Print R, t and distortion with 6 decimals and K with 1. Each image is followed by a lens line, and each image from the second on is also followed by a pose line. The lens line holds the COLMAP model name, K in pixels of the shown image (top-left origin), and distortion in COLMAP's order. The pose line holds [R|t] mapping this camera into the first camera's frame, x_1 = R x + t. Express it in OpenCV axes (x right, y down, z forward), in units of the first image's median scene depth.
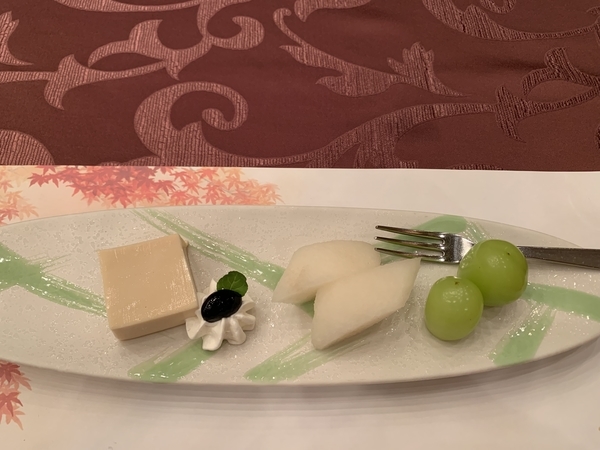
lens RADIAL K [[458.2, 0, 294.8], [0, 458.2, 225.0], [0, 0, 1]] dist [0.006534, -0.011121]
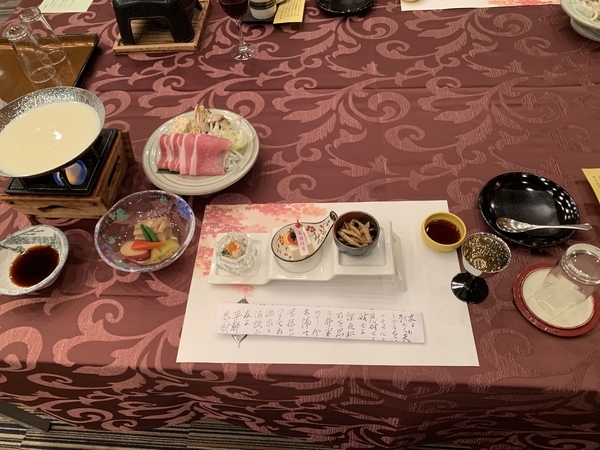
lens RADIAL K [[458.2, 0, 295.2], [0, 458.2, 218.8], [0, 0, 1]] dist [0.006534, -0.011121]
pose [[0.992263, -0.026307, -0.121337, 0.099348], [0.007918, 0.988712, -0.149617, 0.366021], [0.123904, 0.147498, 0.981271, -1.661998]]
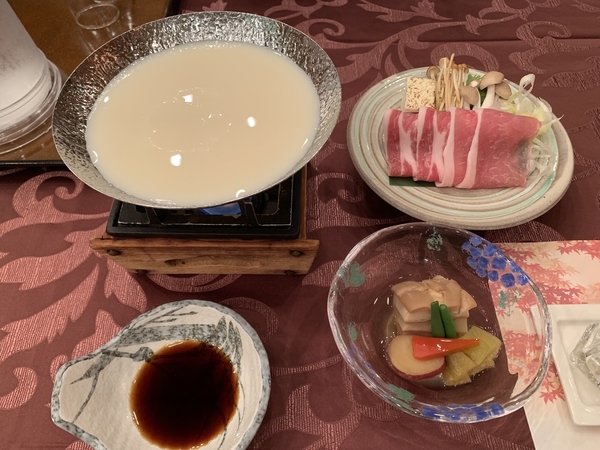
lens RADIAL K [[458.2, 0, 294.9], [0, 458.2, 219.4], [0, 0, 1]] dist [0.006534, -0.011121]
pose [[0.997438, -0.040995, -0.058619, -1.215952], [0.033385, 0.991547, -0.125383, -0.032277], [0.063263, 0.123104, 0.990375, -0.563650]]
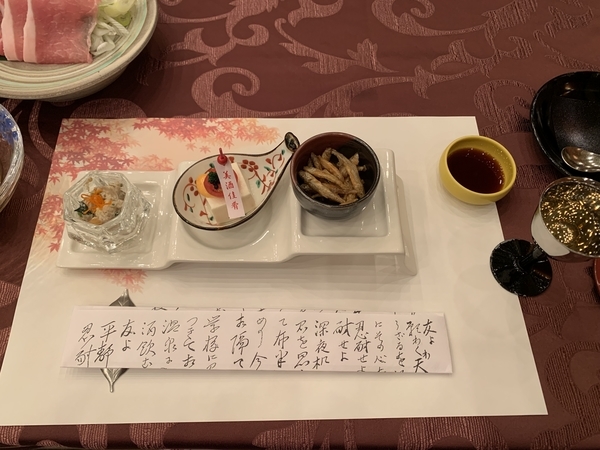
lens RADIAL K [[458.2, 0, 291.4], [0, 458.2, 212.5], [0, 0, 1]] dist [0.006534, -0.011121]
pose [[0.999763, -0.014068, -0.016602, 0.029583], [0.014219, 0.999858, 0.009018, 0.187357], [0.016473, -0.009252, 0.999822, -0.612104]]
